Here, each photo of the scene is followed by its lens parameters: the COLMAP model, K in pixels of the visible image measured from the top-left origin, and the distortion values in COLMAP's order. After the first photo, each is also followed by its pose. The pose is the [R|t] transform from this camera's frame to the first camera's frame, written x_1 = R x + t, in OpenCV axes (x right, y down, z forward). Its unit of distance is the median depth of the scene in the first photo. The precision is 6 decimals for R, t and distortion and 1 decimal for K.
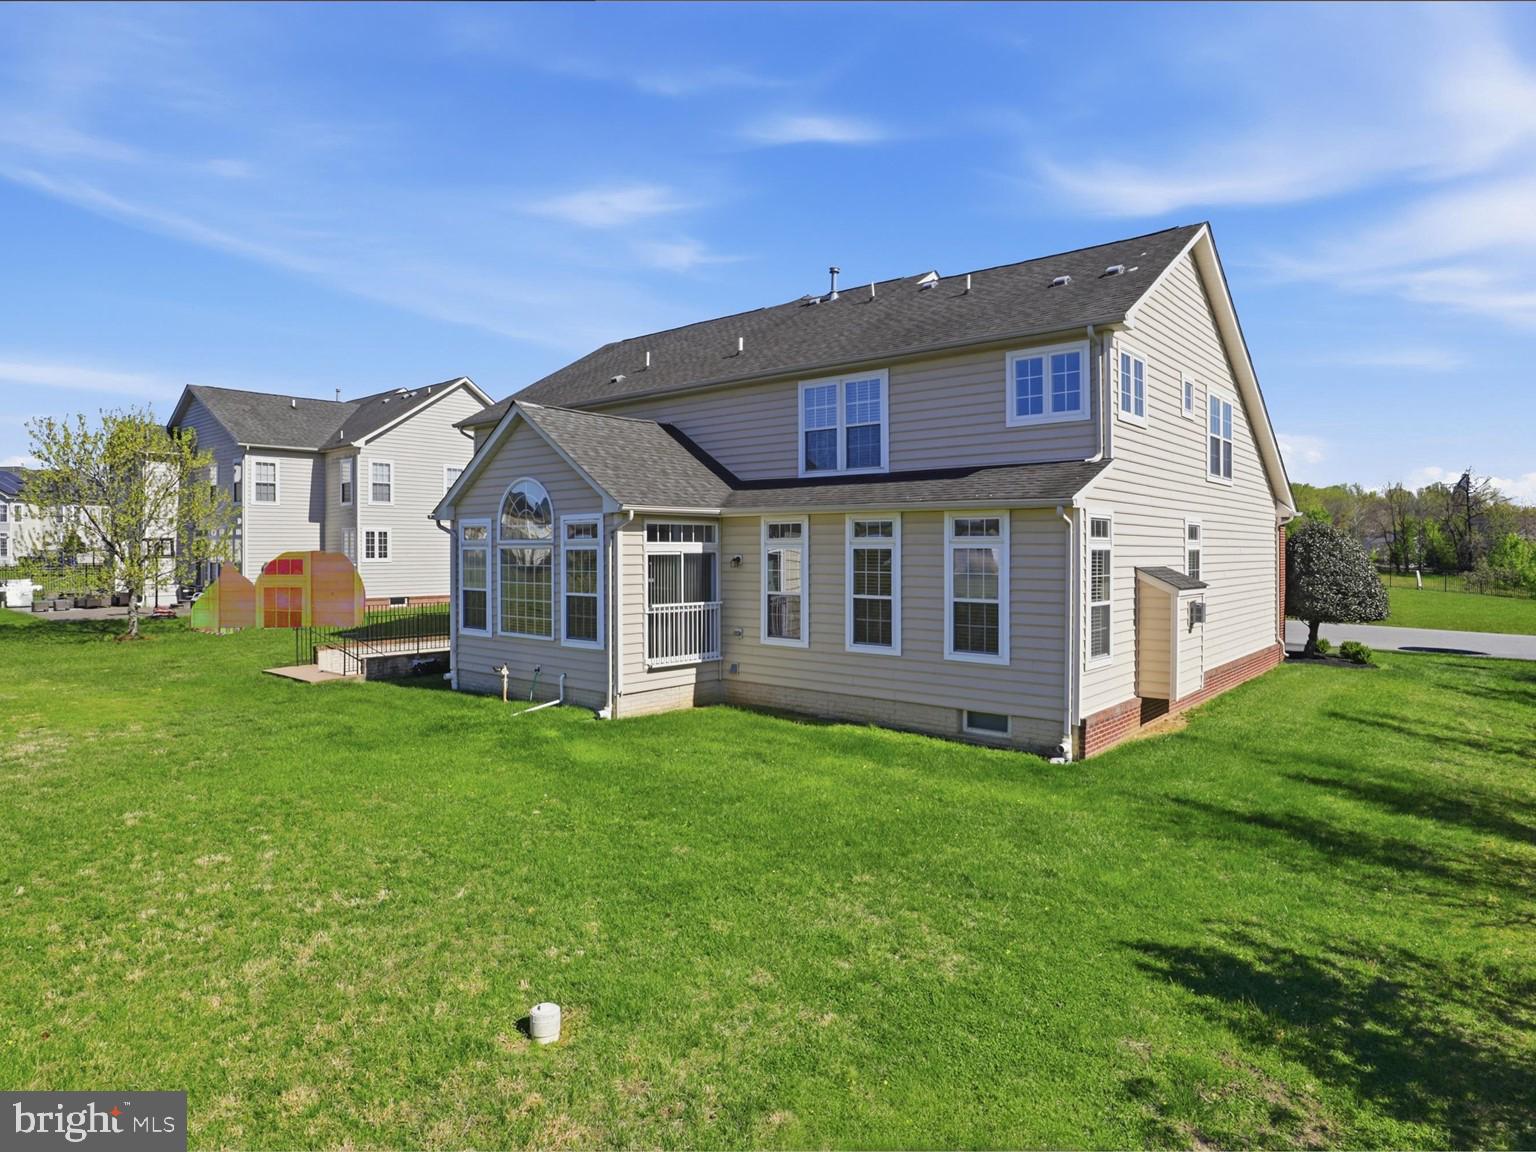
lens RADIAL K [[874.5, 0, 767.9], [0, 874.5, 563.5], [0, 0, 1]] dist [-0.040353, 0.012471]
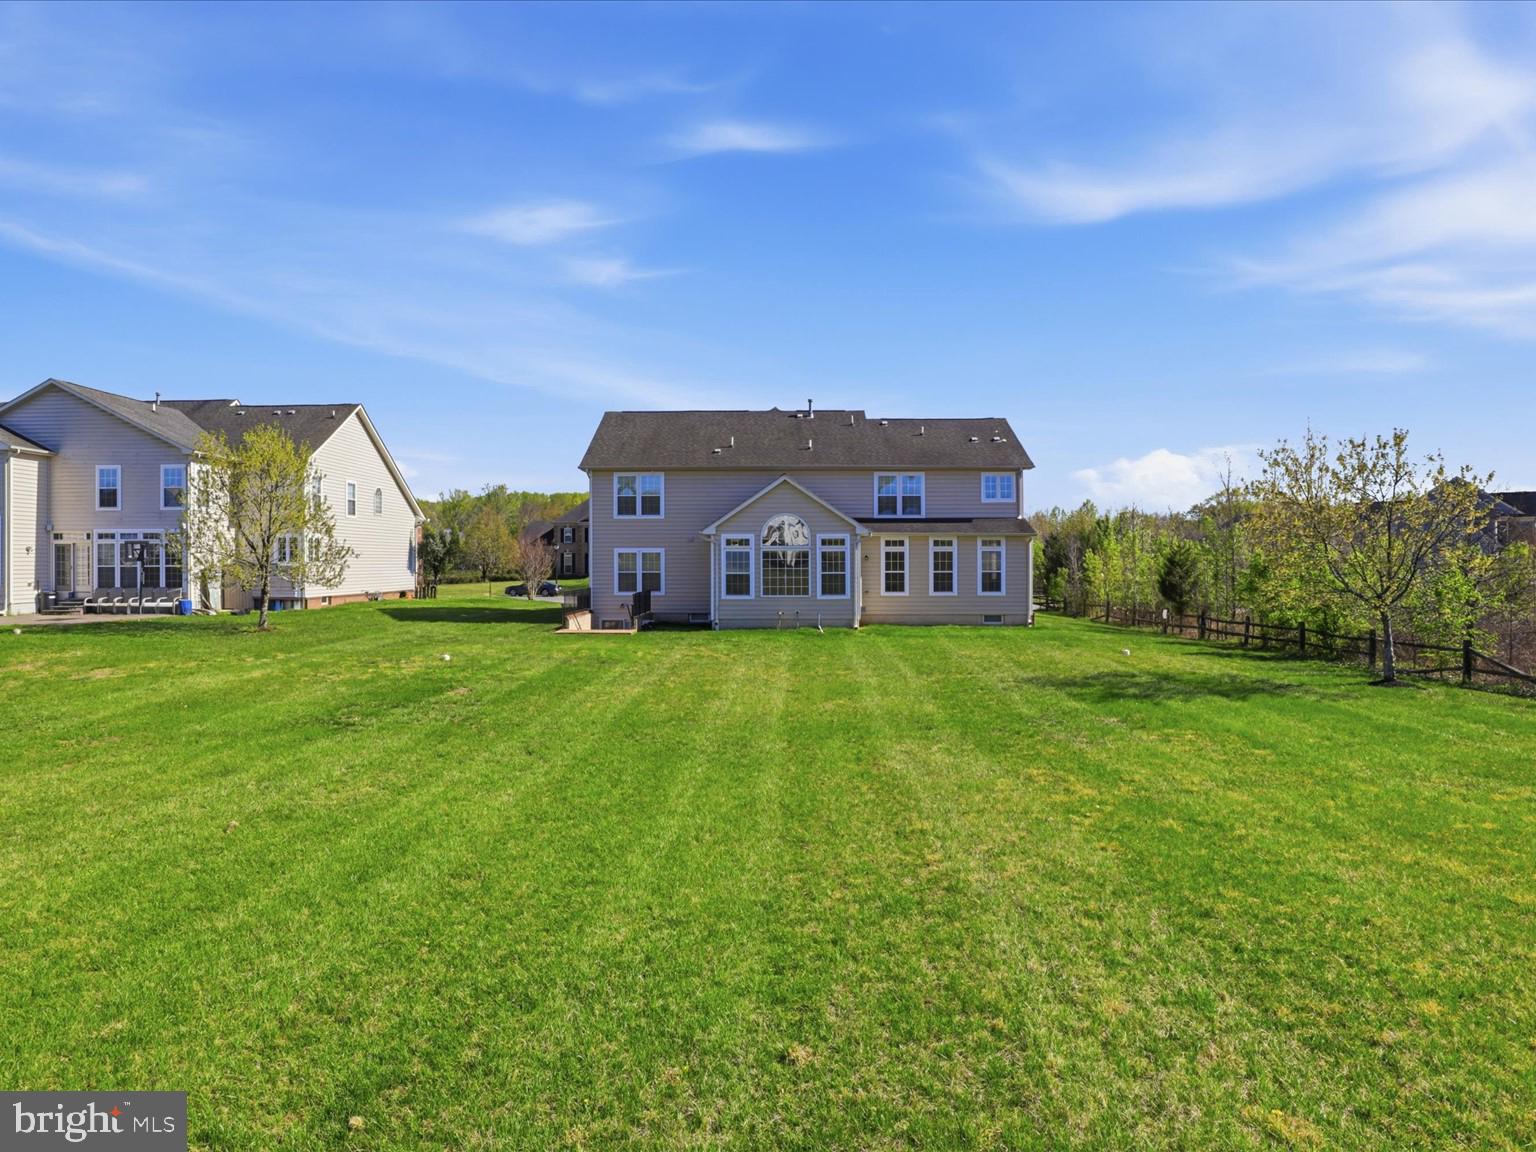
lens RADIAL K [[874.5, 0, 767.9], [0, 874.5, 563.5], [0, 0, 1]] dist [-0.040353, 0.012471]
pose [[0.773878, -0.002611, 0.633329, -1.688293], [0.012308, 0.999865, -0.010917, 0.034944], [-0.633215, 0.016243, 0.773805, -0.510916]]
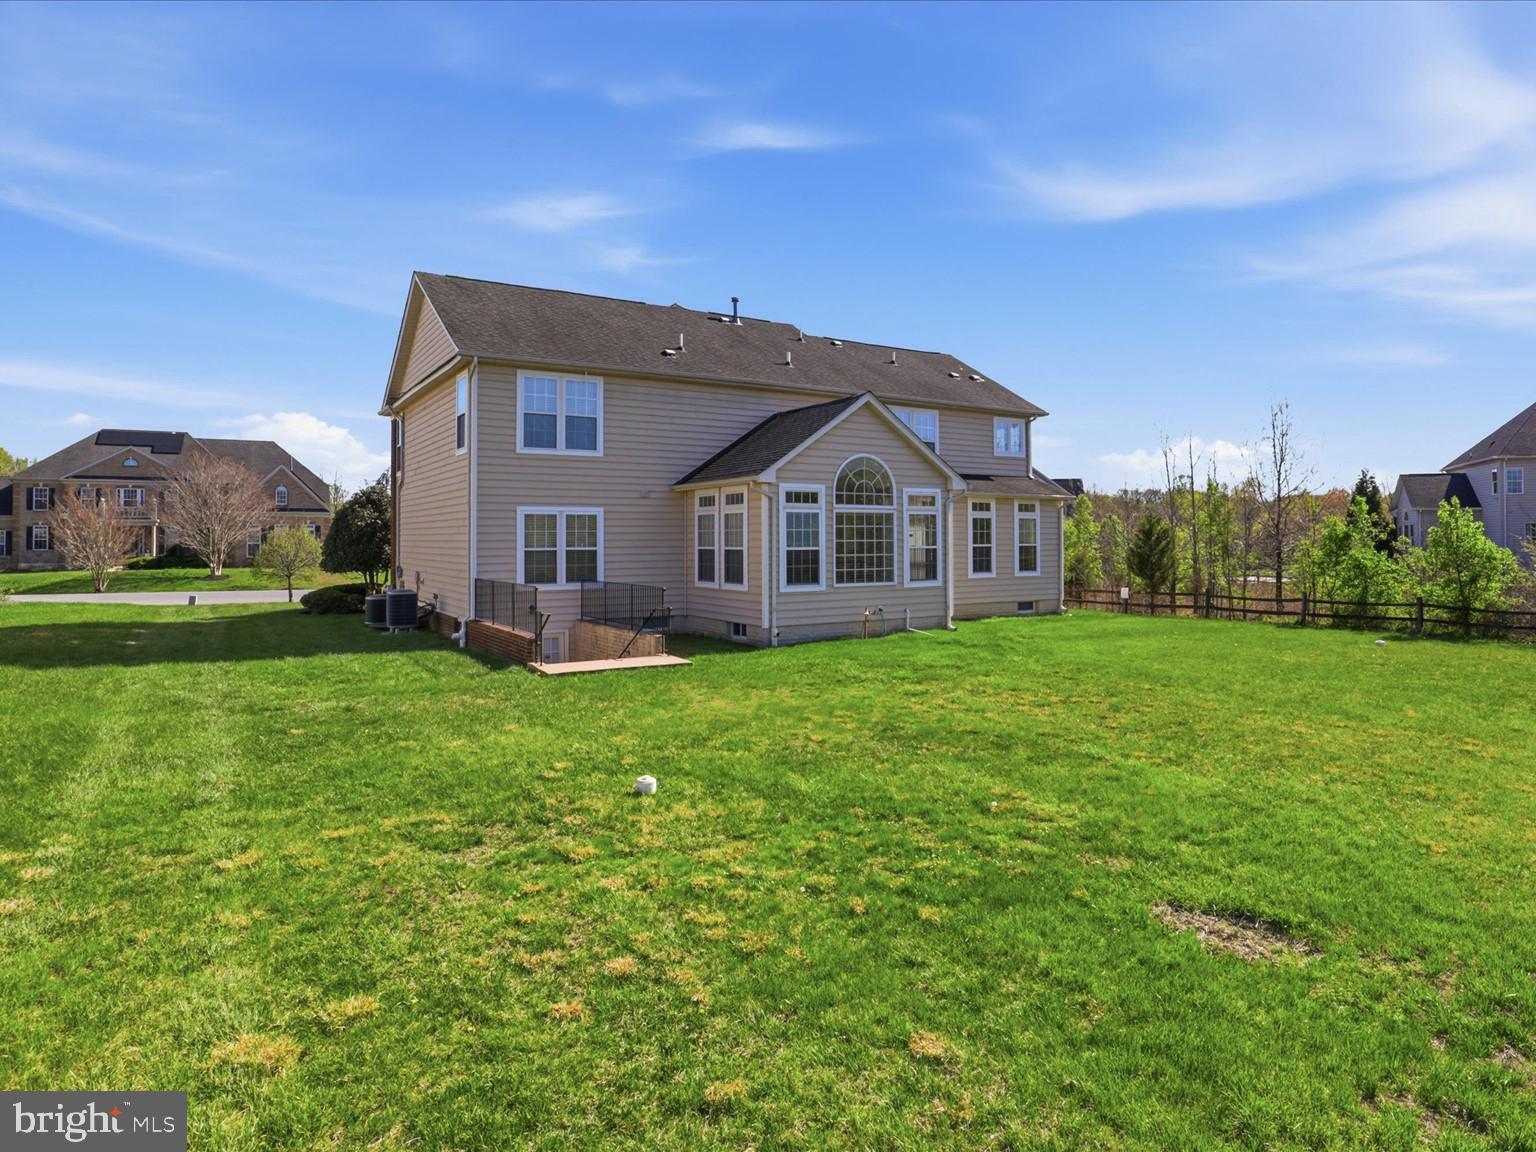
lens RADIAL K [[896.8, 0, 765.6], [0, 896.8, 542.2], [0, 0, 1]] dist [-0.044862, 0.000790]
pose [[0.319656, -0.003900, 0.947526, -1.668385], [0.017957, 0.999837, -0.001943, 0.026765], [-0.947364, 0.017636, 0.319674, 0.810802]]
